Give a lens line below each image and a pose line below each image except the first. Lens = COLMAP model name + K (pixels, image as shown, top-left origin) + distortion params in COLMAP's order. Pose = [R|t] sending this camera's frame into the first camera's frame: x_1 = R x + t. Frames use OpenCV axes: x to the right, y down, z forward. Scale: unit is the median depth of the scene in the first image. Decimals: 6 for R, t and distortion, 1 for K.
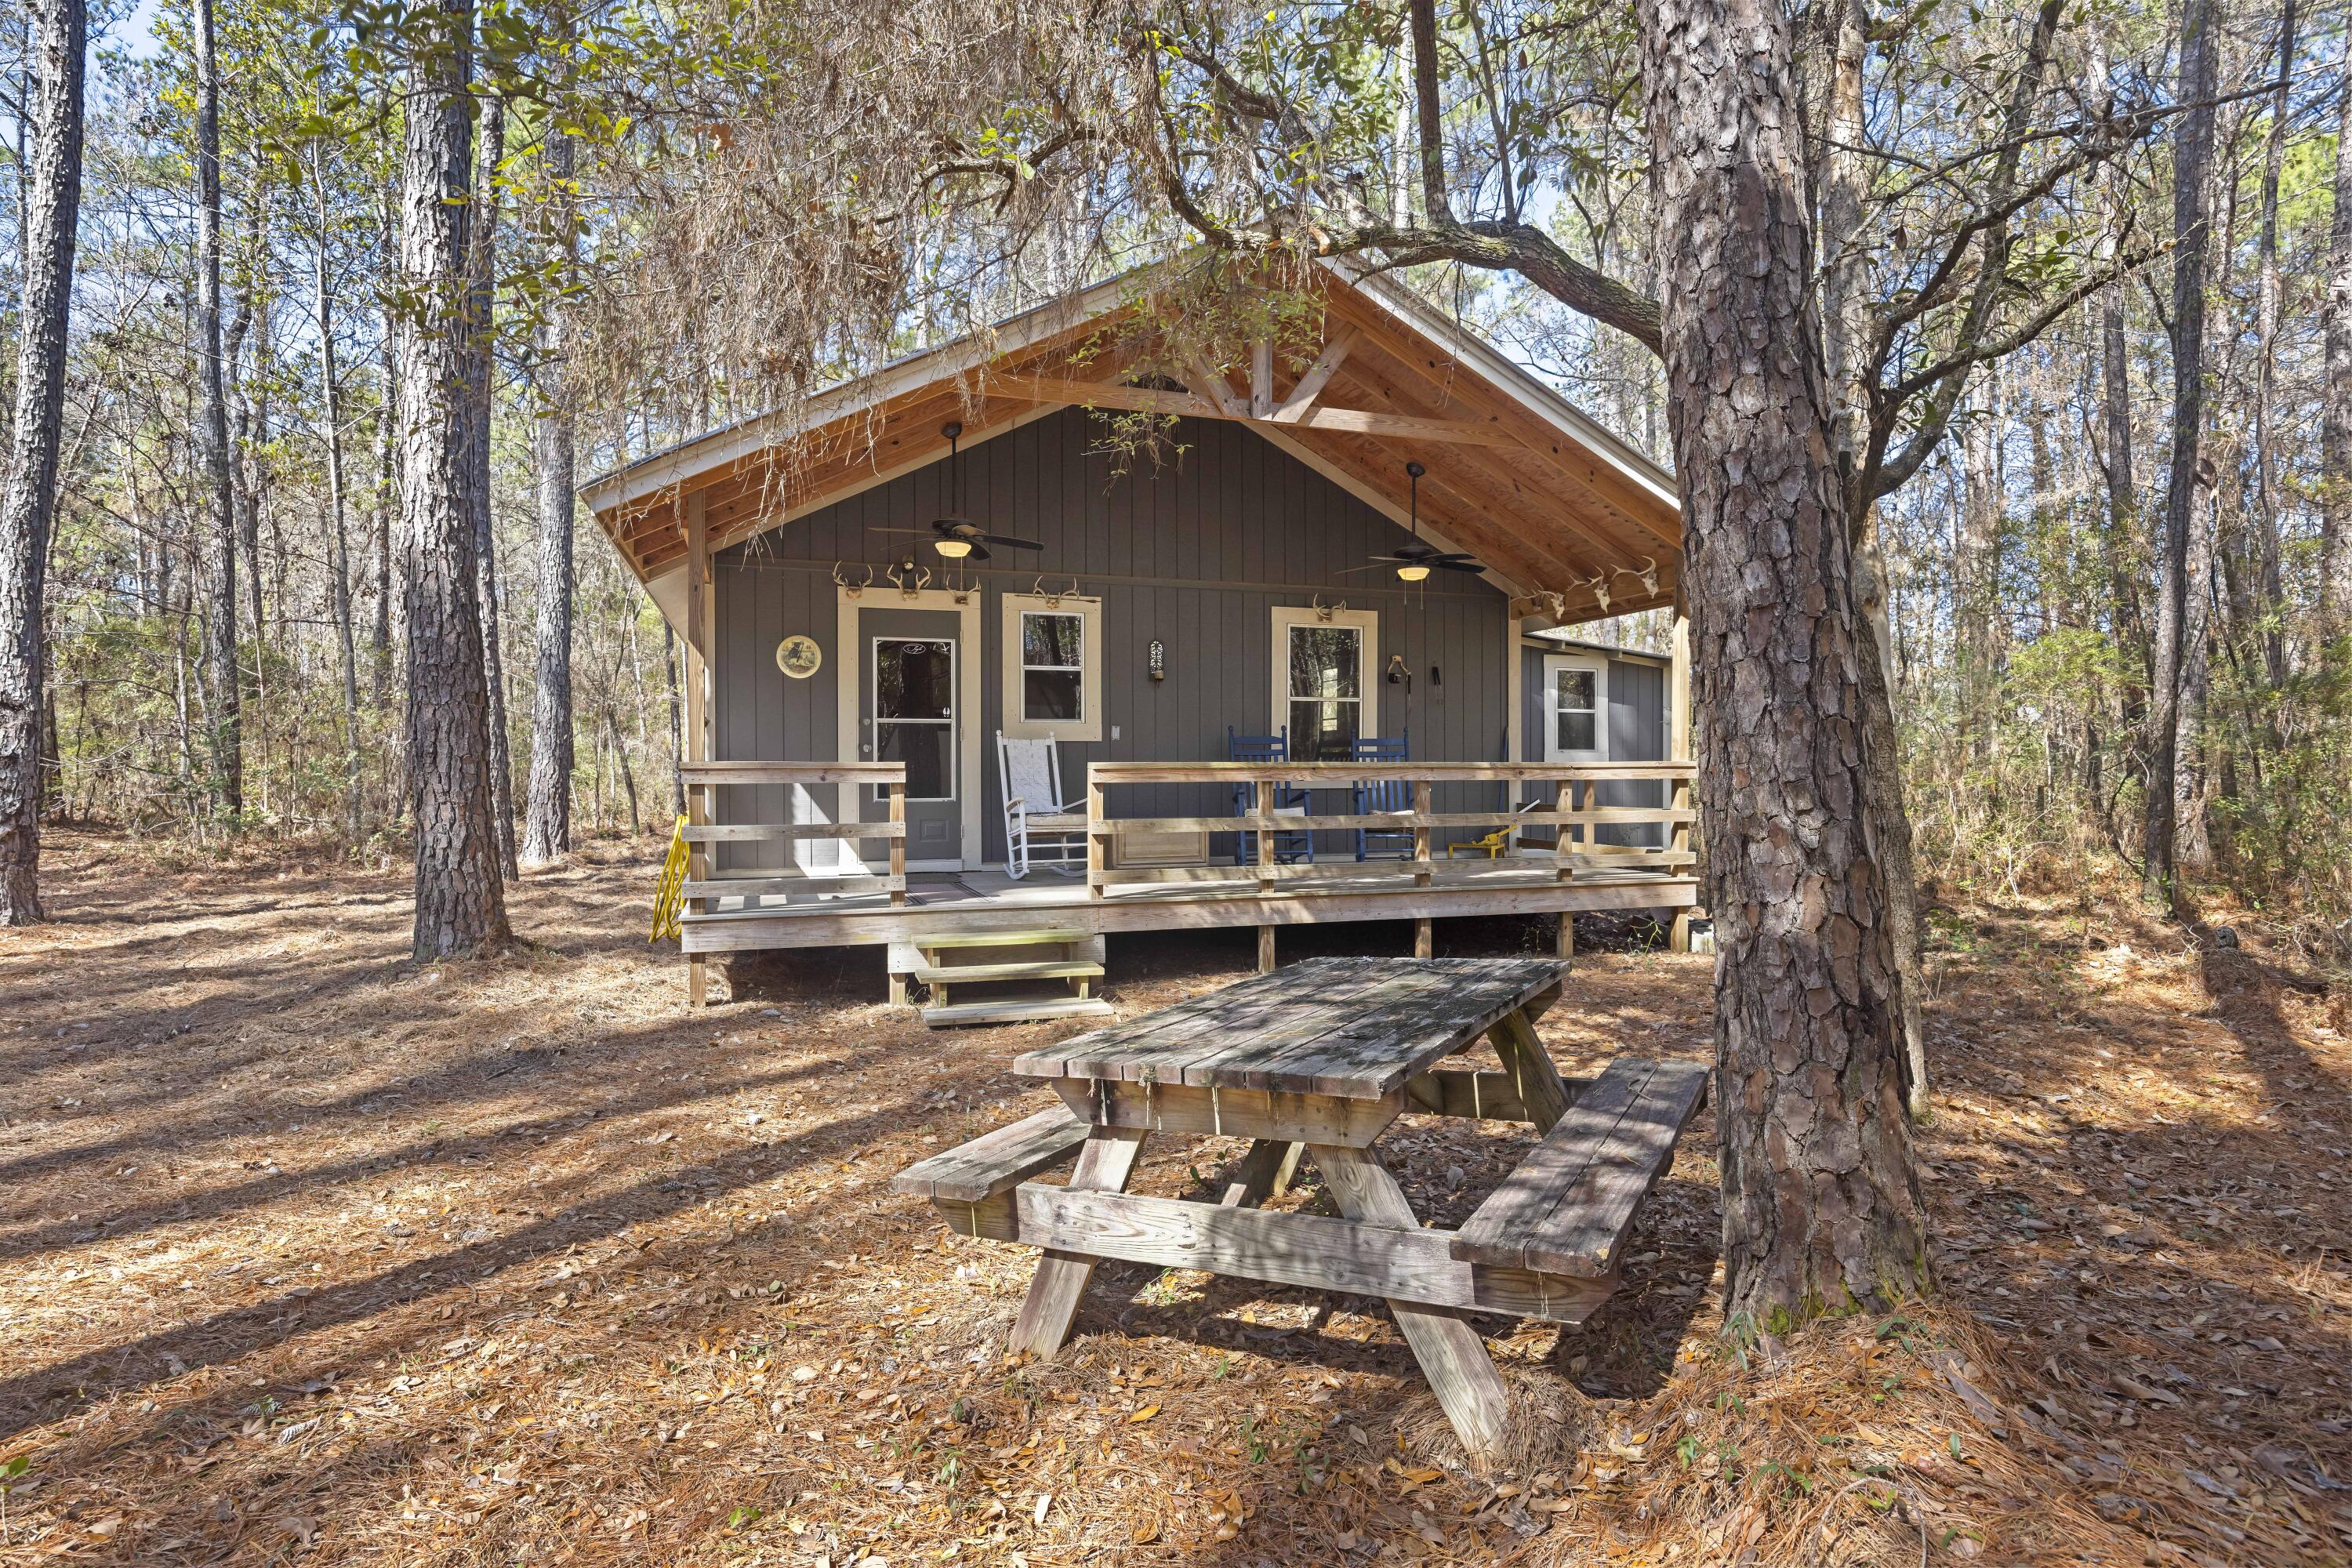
lens RADIAL K [[1250.1, 0, 1174.0], [0, 1250.1, 781.5], [0, 0, 1]] dist [-0.021435, 0.000743]
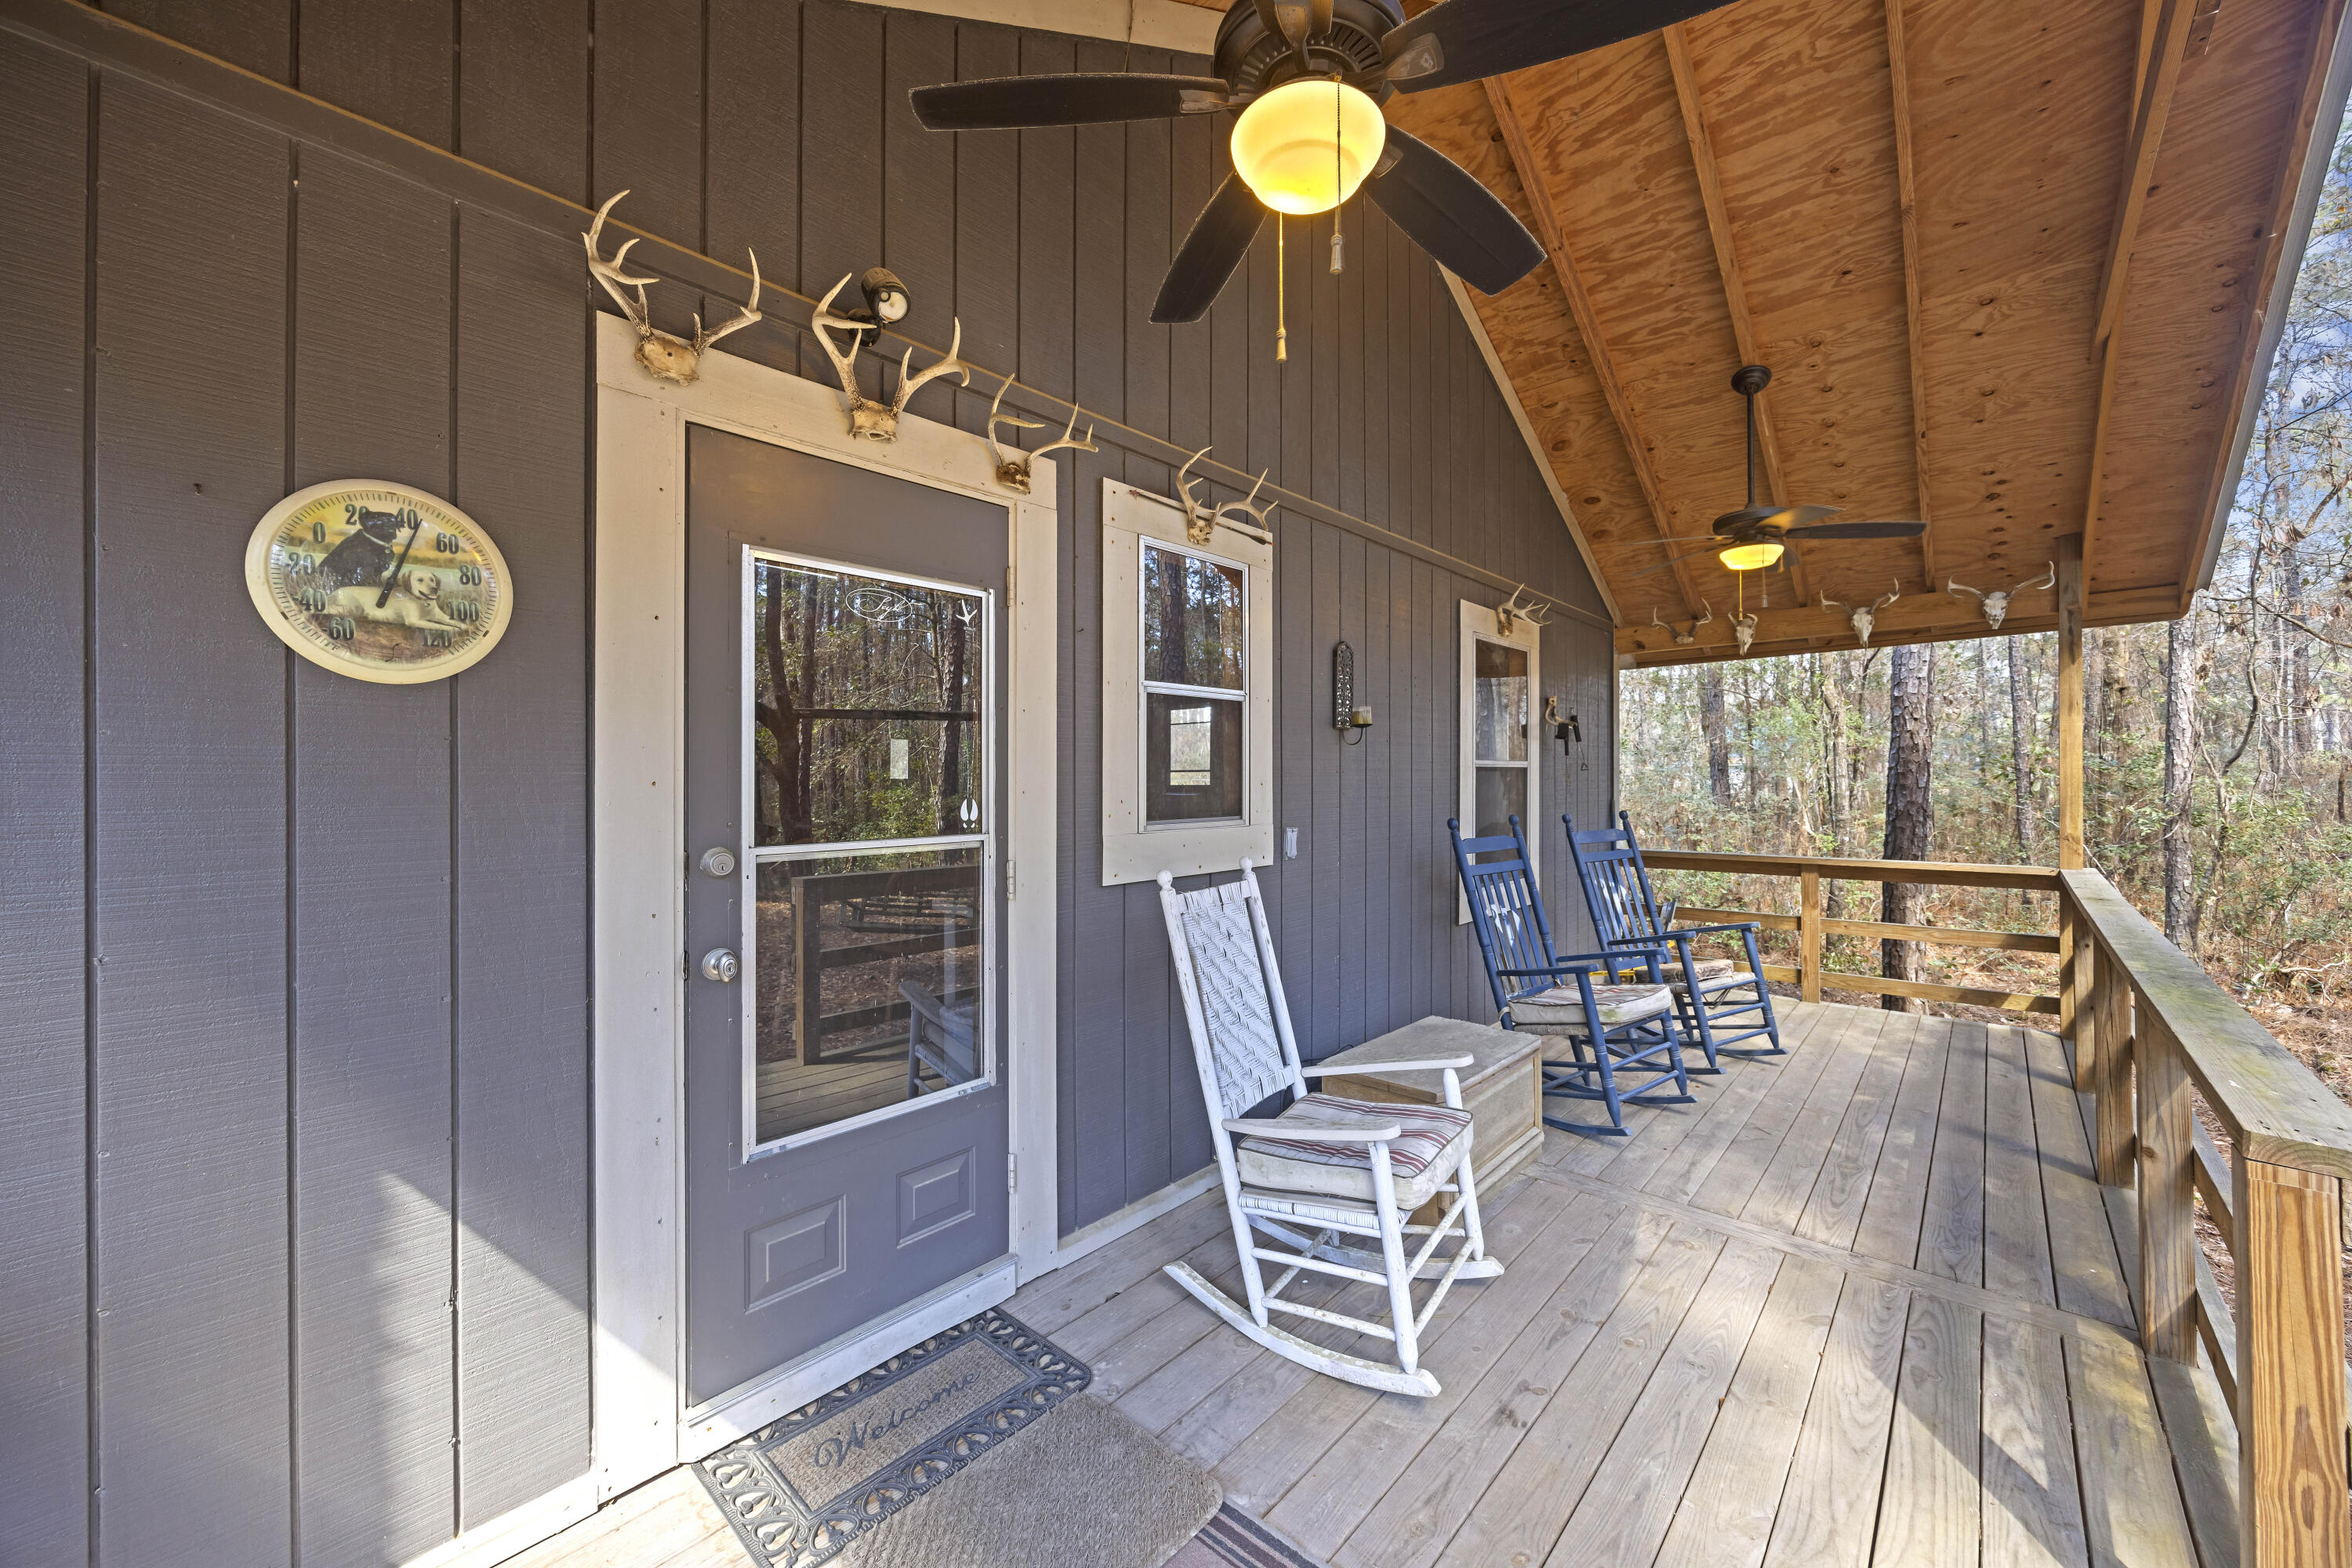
lens RADIAL K [[946.3, 0, 1218.7], [0, 946.3, 784.1], [0, 0, 1]] dist [0.001879, -0.000059]
pose [[0.899730, 0.001327, 0.436445, -0.230903], [0.000418, 0.999992, -0.003902, -0.062094], [-0.436446, 0.003693, 0.899723, 0.751135]]
